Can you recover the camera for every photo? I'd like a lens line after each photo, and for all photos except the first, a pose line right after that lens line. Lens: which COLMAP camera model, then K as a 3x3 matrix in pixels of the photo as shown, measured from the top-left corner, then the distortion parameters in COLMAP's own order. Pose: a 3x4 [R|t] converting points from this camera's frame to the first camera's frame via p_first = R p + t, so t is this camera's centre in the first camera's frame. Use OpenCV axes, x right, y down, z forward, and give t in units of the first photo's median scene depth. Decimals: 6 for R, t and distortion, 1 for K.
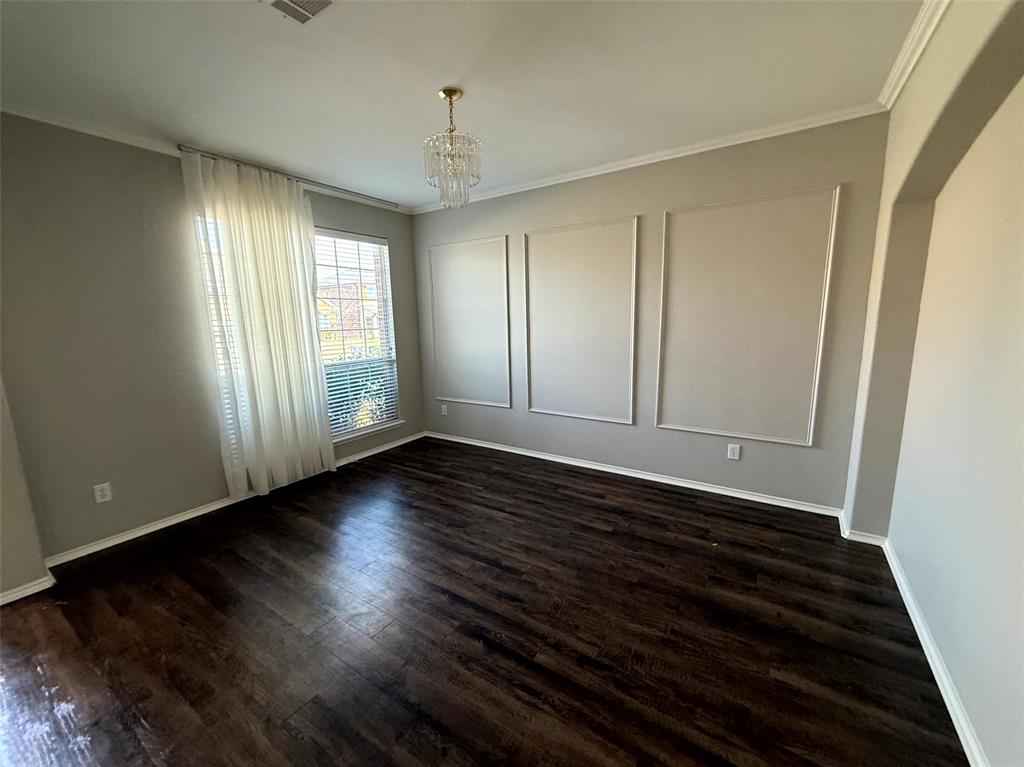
lens RADIAL K [[404.8, 0, 512.0], [0, 404.8, 383.5], [0, 0, 1]] dist [0.000431, 0.000016]
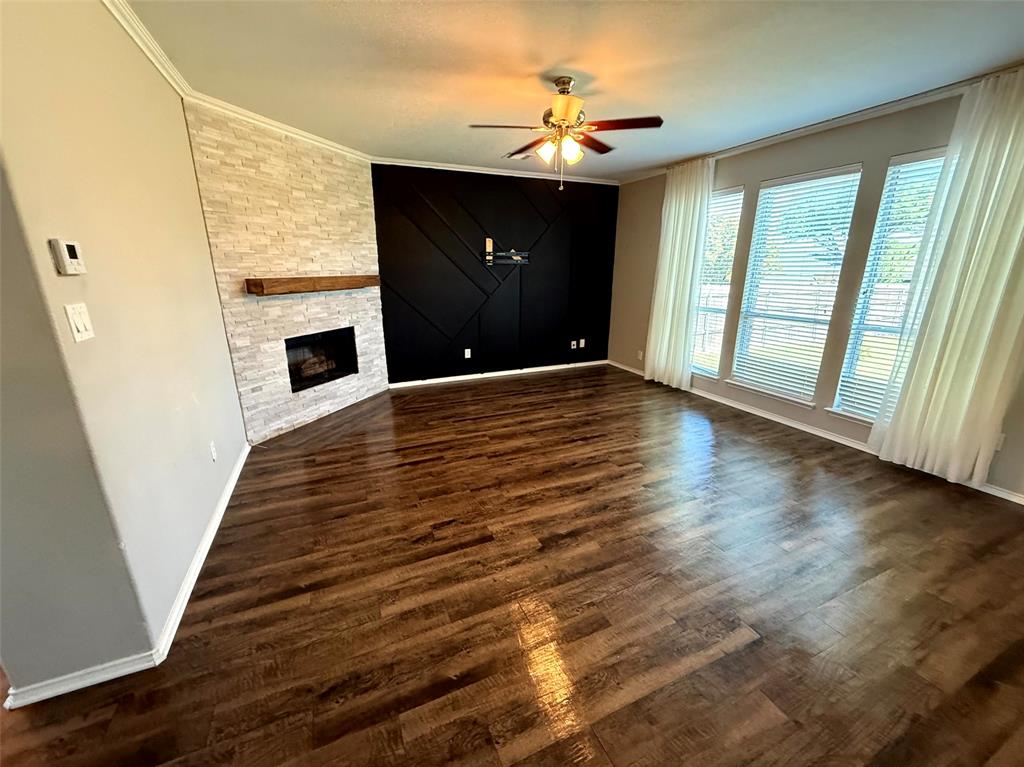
lens RADIAL K [[404.8, 0, 512.0], [0, 404.8, 383.5], [0, 0, 1]] dist [0.000431, 0.000016]
pose [[-0.541941, 0.255854, -0.800524, 1.432984], [-0.123029, 0.918119, 0.376726, -0.365580], [0.831363, 0.302650, -0.466088, 1.876507]]
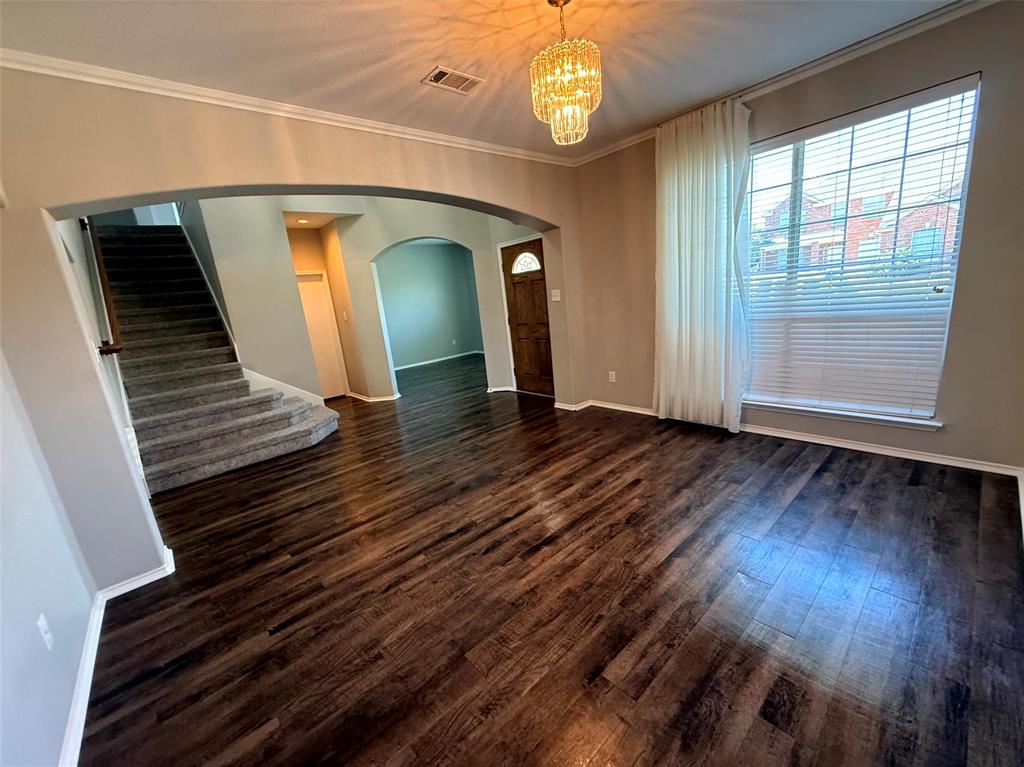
lens RADIAL K [[404.8, 0, 512.0], [0, 404.8, 383.5], [0, 0, 1]] dist [0.000431, 0.000016]
pose [[-0.252726, 0.258917, -0.932251, 0.836669], [-0.049152, 0.958849, 0.279629, -0.193338], [0.966289, 0.116491, -0.229600, 1.182102]]
